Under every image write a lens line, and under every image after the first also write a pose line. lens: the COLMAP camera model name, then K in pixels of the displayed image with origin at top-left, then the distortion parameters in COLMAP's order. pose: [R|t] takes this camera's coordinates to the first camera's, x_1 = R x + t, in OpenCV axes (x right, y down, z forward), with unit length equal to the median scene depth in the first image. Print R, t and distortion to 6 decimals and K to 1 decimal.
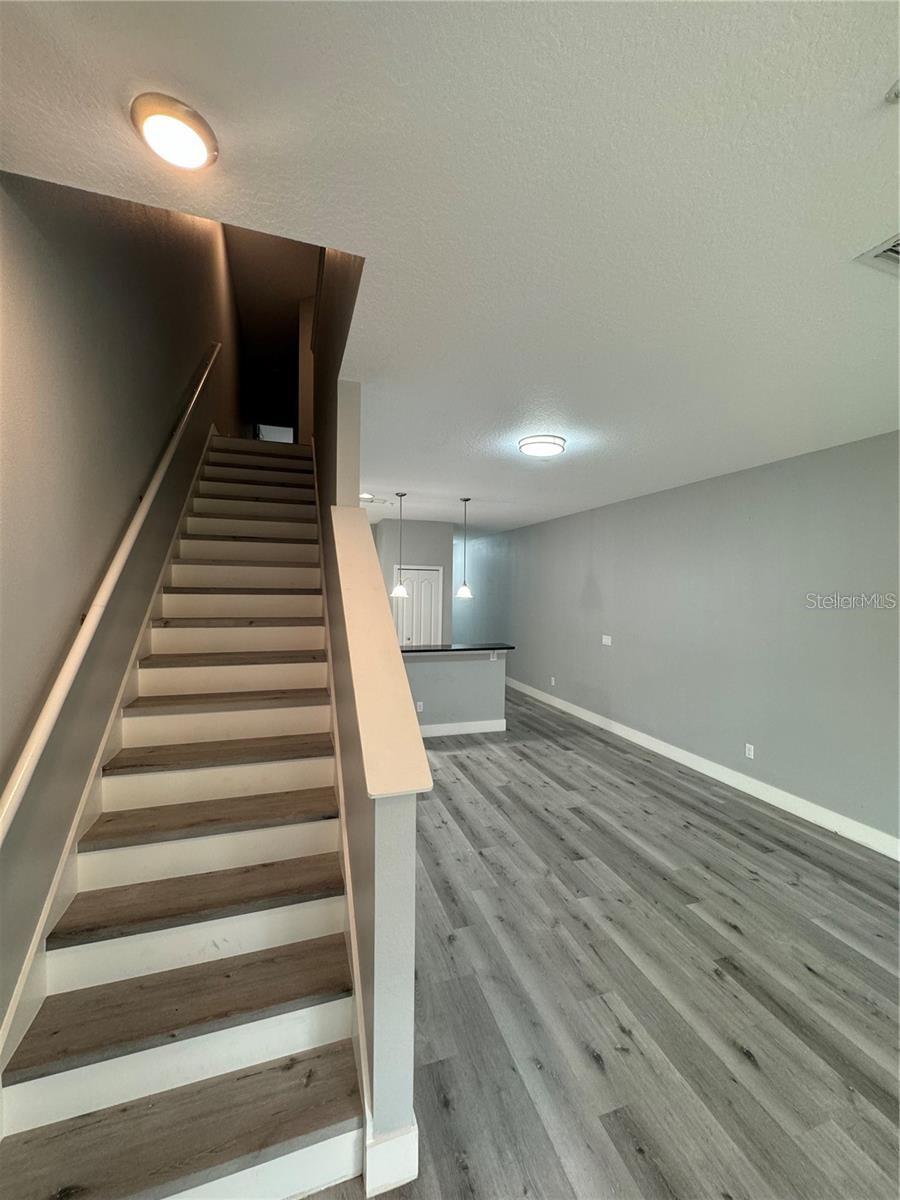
lens RADIAL K [[478.4, 0, 450.0], [0, 478.4, 600.0], [0, 0, 1]] dist [0.000364, 0.000192]
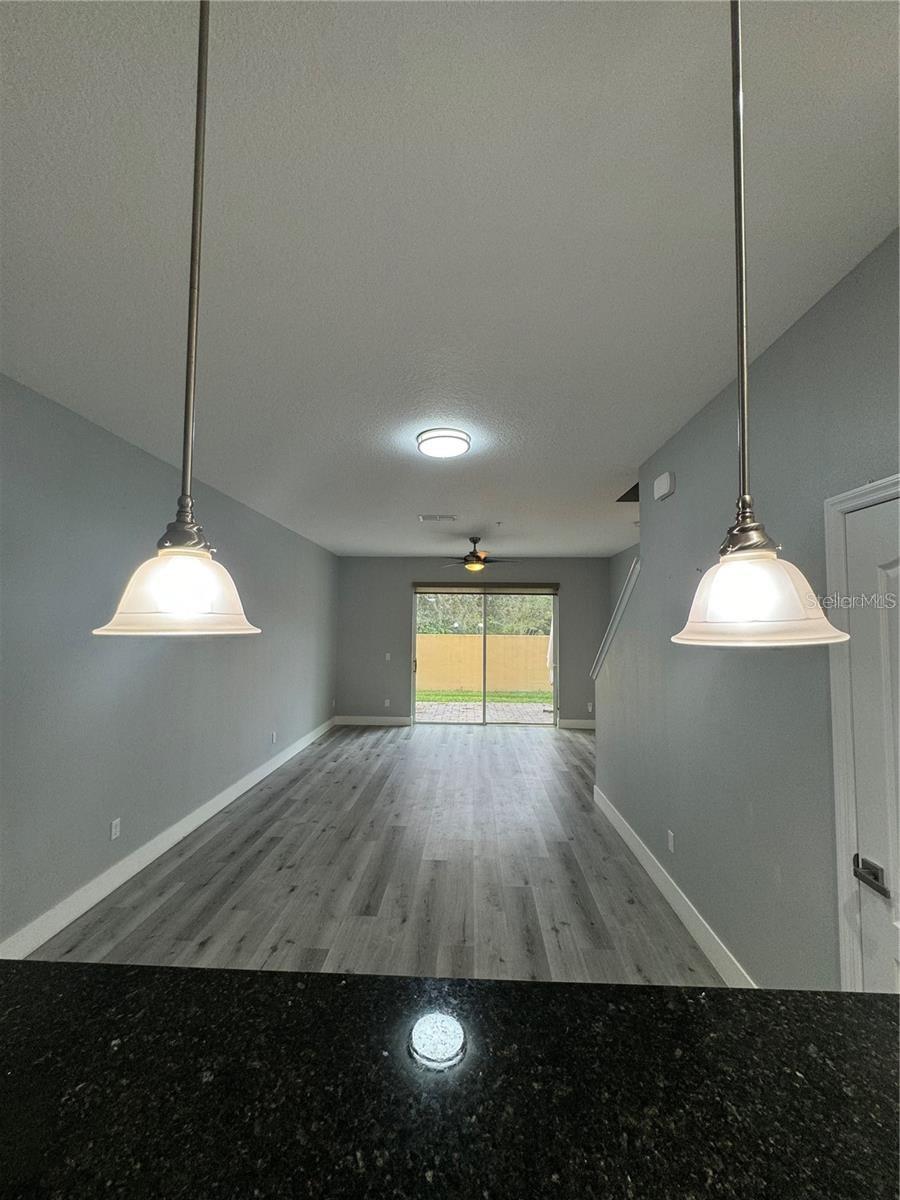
lens RADIAL K [[478.4, 0, 450.0], [0, 478.4, 600.0], [0, 0, 1]] dist [0.000364, 0.000192]
pose [[-0.933325, -0.006224, 0.358980, -0.123944], [-0.014703, 0.999674, -0.020895, -0.027326], [-0.358733, -0.024780, -0.933111, 1.778645]]
